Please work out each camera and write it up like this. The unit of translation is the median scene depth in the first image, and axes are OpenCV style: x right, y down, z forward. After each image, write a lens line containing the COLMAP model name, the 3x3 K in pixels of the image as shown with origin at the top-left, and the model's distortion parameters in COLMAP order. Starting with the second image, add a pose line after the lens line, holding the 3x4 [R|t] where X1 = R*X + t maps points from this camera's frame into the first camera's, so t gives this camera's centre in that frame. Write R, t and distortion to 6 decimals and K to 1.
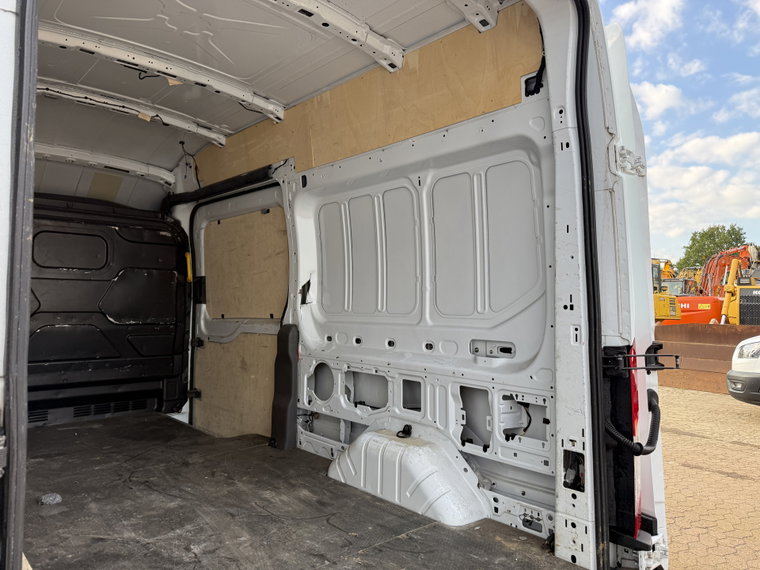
lens RADIAL K [[536.0, 0, 379.8], [0, 536.0, 277.5], [0, 0, 1]] dist [0.059171, -0.064342]
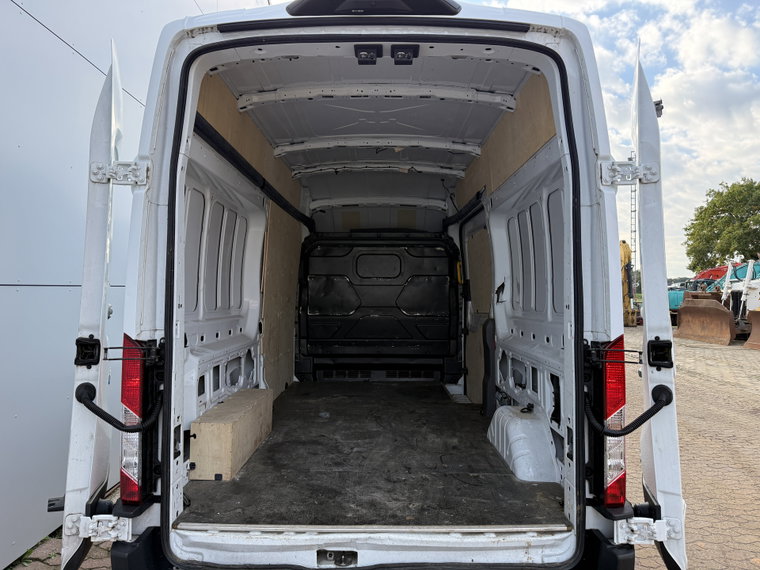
lens RADIAL K [[526.8, 0, 380.0], [0, 526.8, 285.0], [0, 0, 1]] dist [0.050261, -0.064532]
pose [[0.734173, -0.021423, -0.678624, 0.601469], [0.037212, 0.999269, 0.008712, -0.013440], [0.677942, -0.031649, 0.734434, -0.094606]]
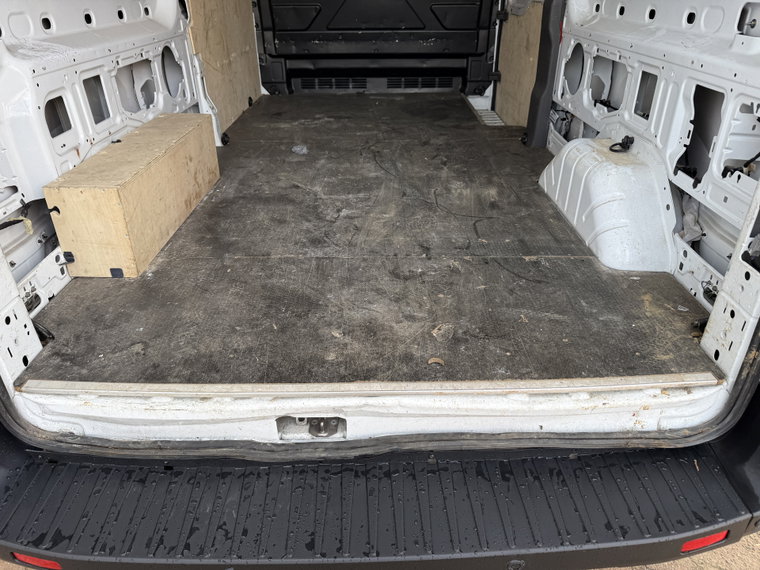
lens RADIAL K [[535.3, 0, 381.0], [0, 535.3, 278.4], [0, 0, 1]] dist [0.125527, -0.174833]
pose [[0.738172, 0.311121, -0.598586, 0.297773], [0.048539, 0.860510, 0.507116, 0.047017], [0.672864, -0.403394, 0.620103, 0.229168]]
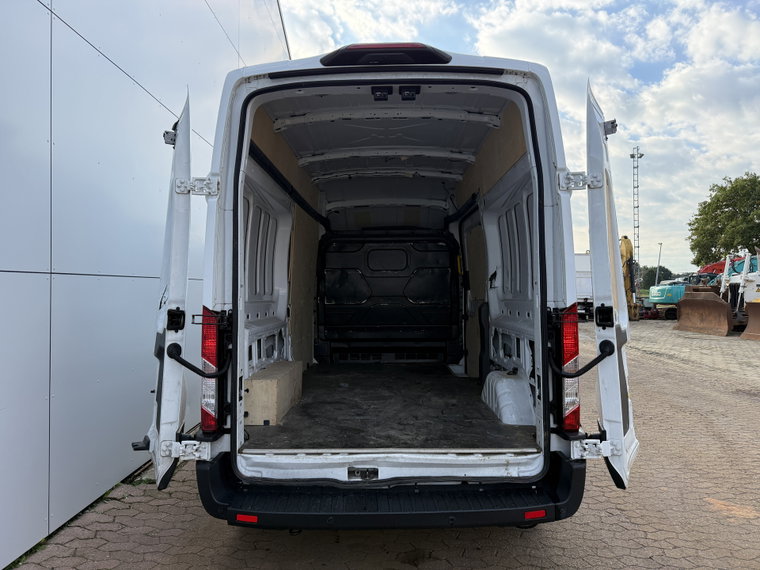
lens RADIAL K [[526.8, 0, 380.0], [0, 526.8, 285.0], [0, 0, 1]] dist [0.050261, -0.064532]
pose [[0.726478, -0.029000, -0.686578, 0.766616], [0.049103, 0.998746, 0.009771, 0.016425], [0.685433, -0.040812, 0.726991, -0.296694]]
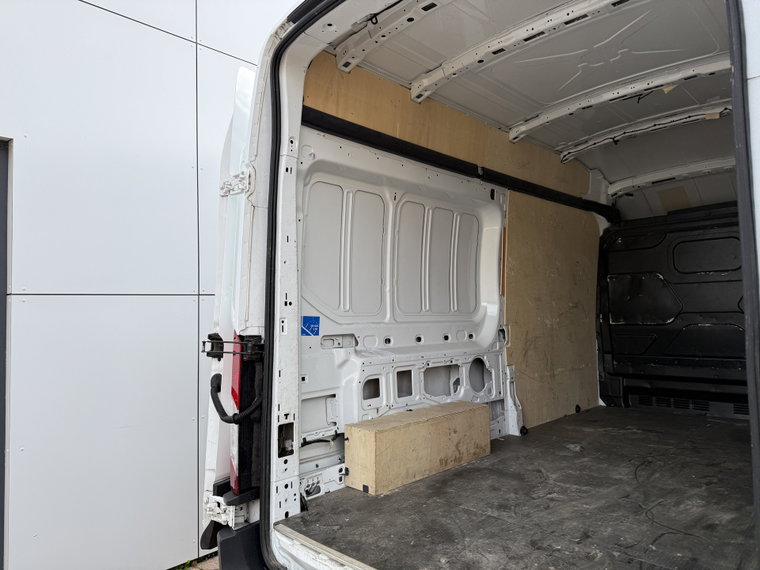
lens RADIAL K [[536.0, 0, 379.8], [0, 536.0, 277.5], [0, 0, 1]] dist [0.059171, -0.064342]
pose [[0.060072, -0.084219, -0.994635, 0.665746], [0.067643, 0.994487, -0.080121, 0.052647], [0.995899, -0.062467, 0.065437, 0.398046]]
